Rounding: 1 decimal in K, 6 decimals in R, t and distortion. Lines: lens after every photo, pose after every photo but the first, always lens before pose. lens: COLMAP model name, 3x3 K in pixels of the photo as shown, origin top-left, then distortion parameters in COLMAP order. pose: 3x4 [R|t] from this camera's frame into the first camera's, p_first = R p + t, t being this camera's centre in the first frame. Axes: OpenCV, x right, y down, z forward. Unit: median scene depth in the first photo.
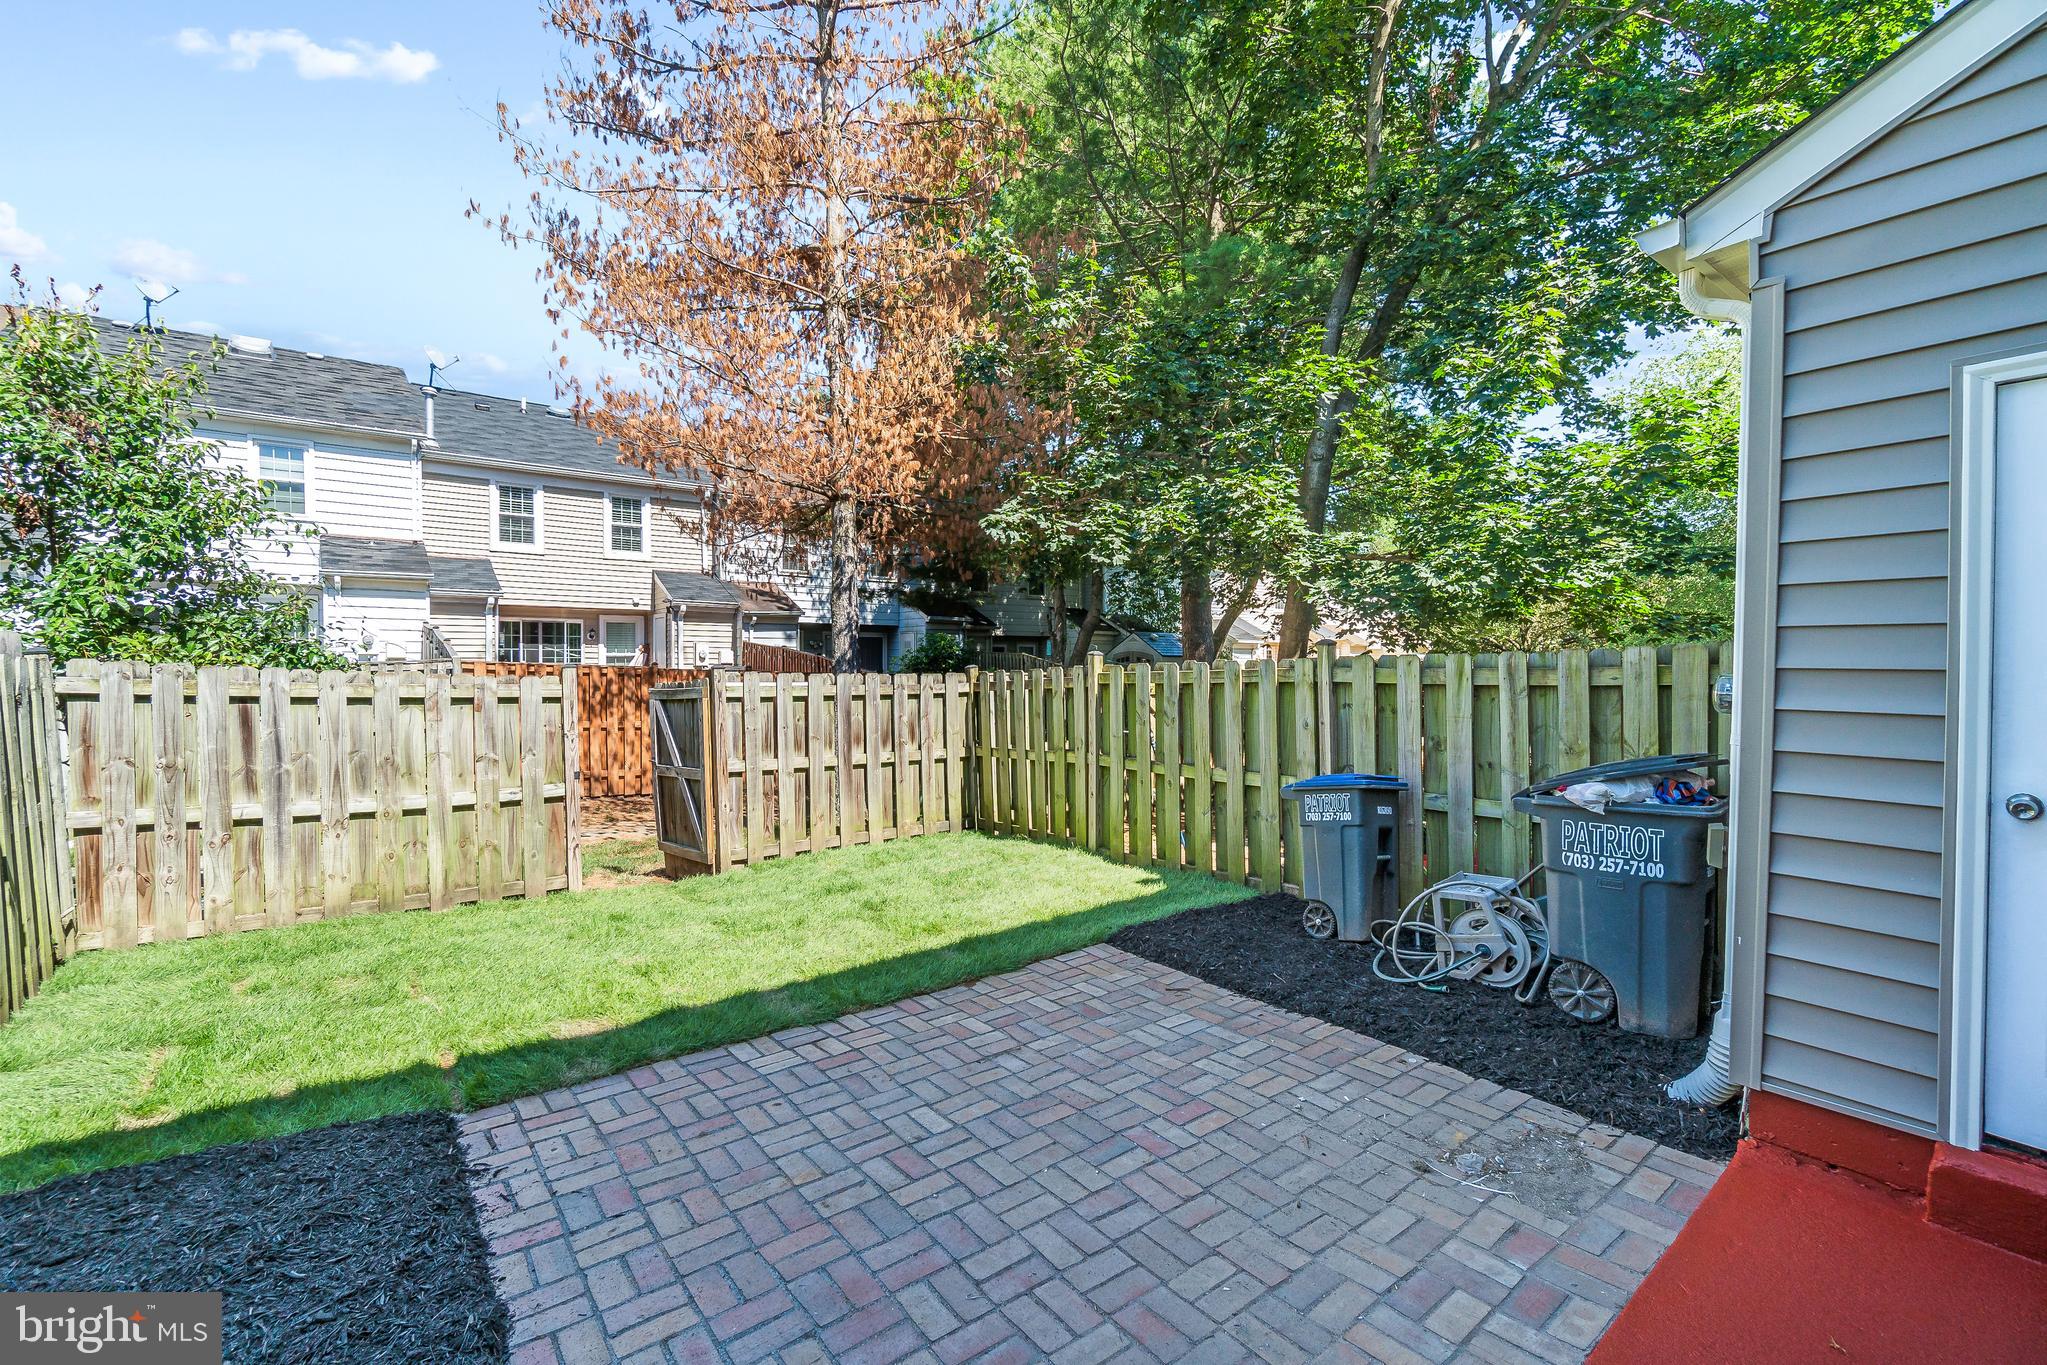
lens RADIAL K [[878.9, 0, 1023.5], [0, 878.9, 682.5], [0, 0, 1]] dist [-0.003371, -0.000490]
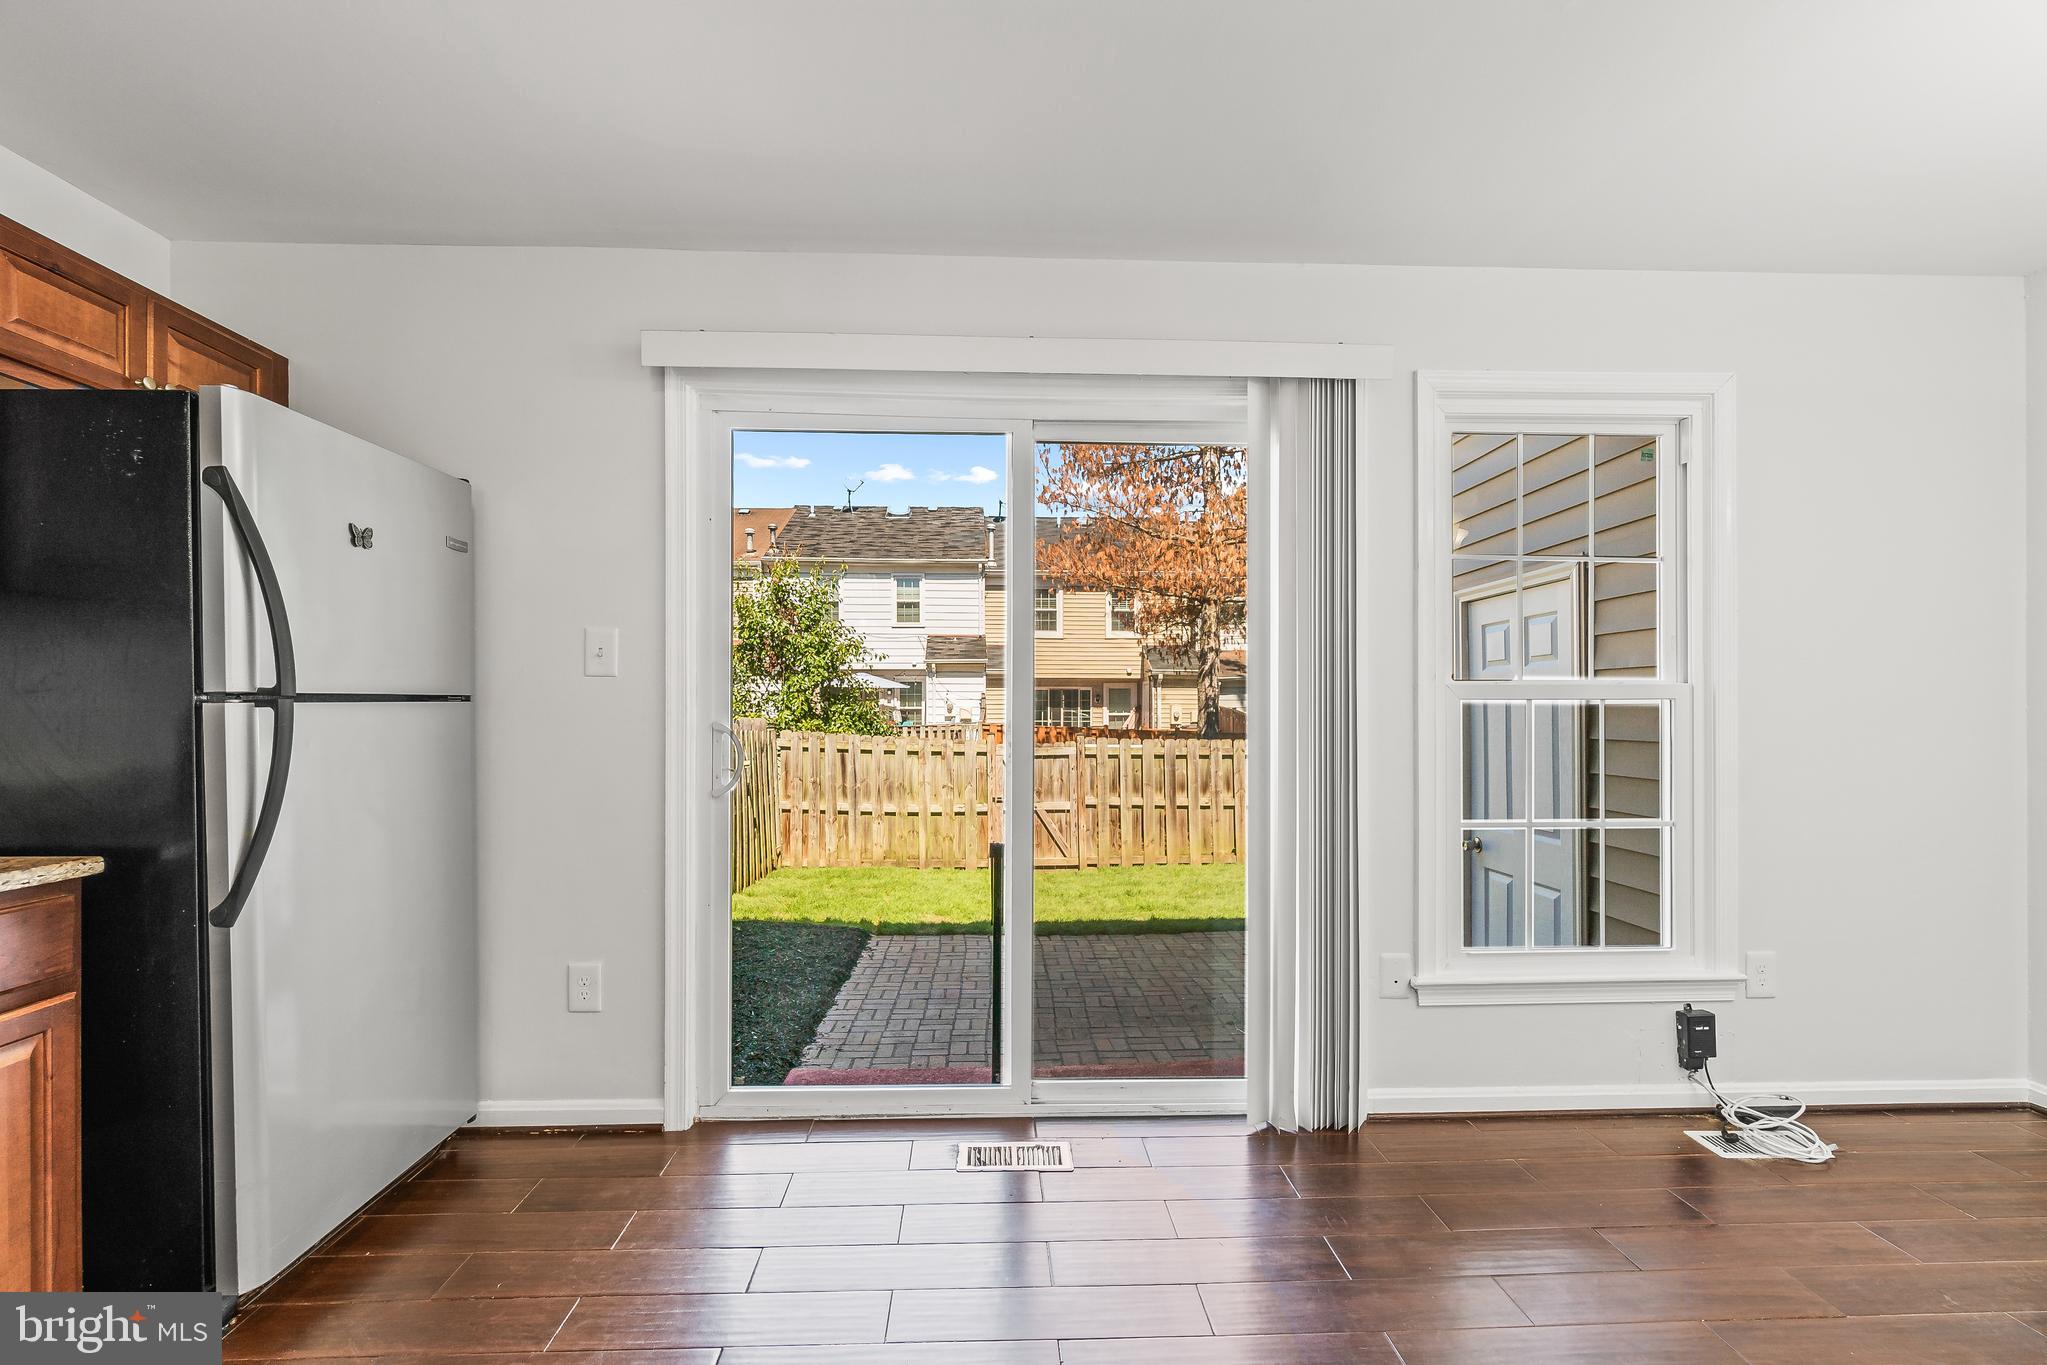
lens RADIAL K [[893.4, 0, 1019.1], [0, 893.4, 711.1], [0, 0, 1]] dist [-0.002971, -0.000375]
pose [[0.814447, -0.002258, -0.580233, 0.443789], [-0.012204, 0.999705, -0.021019, -0.023268], [0.580109, 0.024200, 0.814179, -0.304192]]
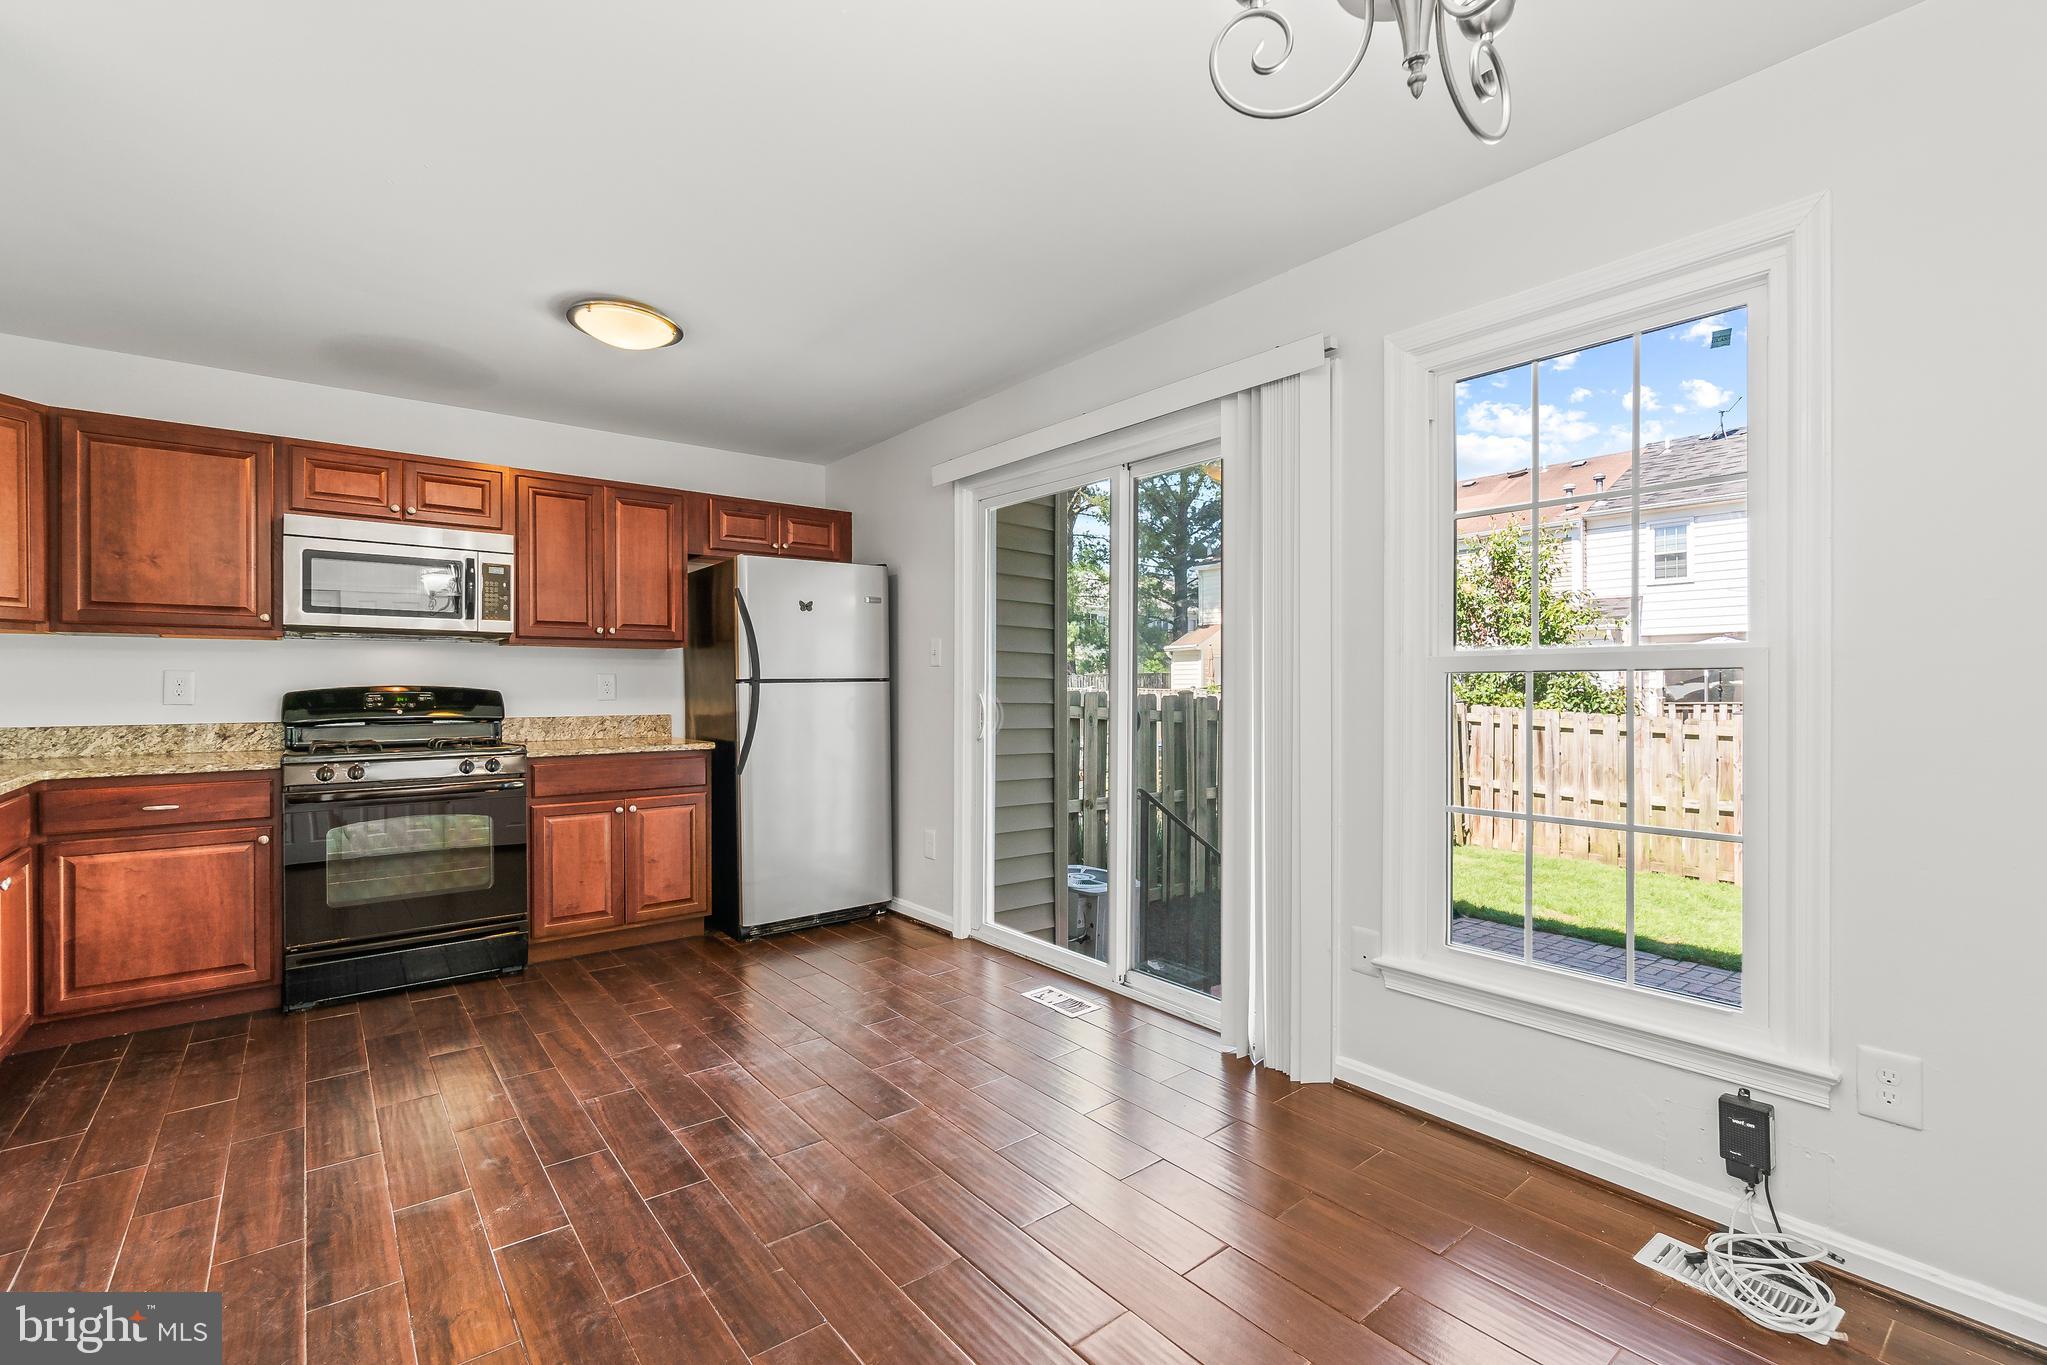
lens RADIAL K [[900.4, 0, 1023.5], [0, 900.4, 682.5], [0, 0, 1]] dist [-0.001691, -0.000295]
pose [[0.018760, -0.005855, -0.999807, 0.701232], [-0.022284, 0.999732, -0.006273, -0.028340], [0.999576, 0.022398, 0.018625, -0.081623]]
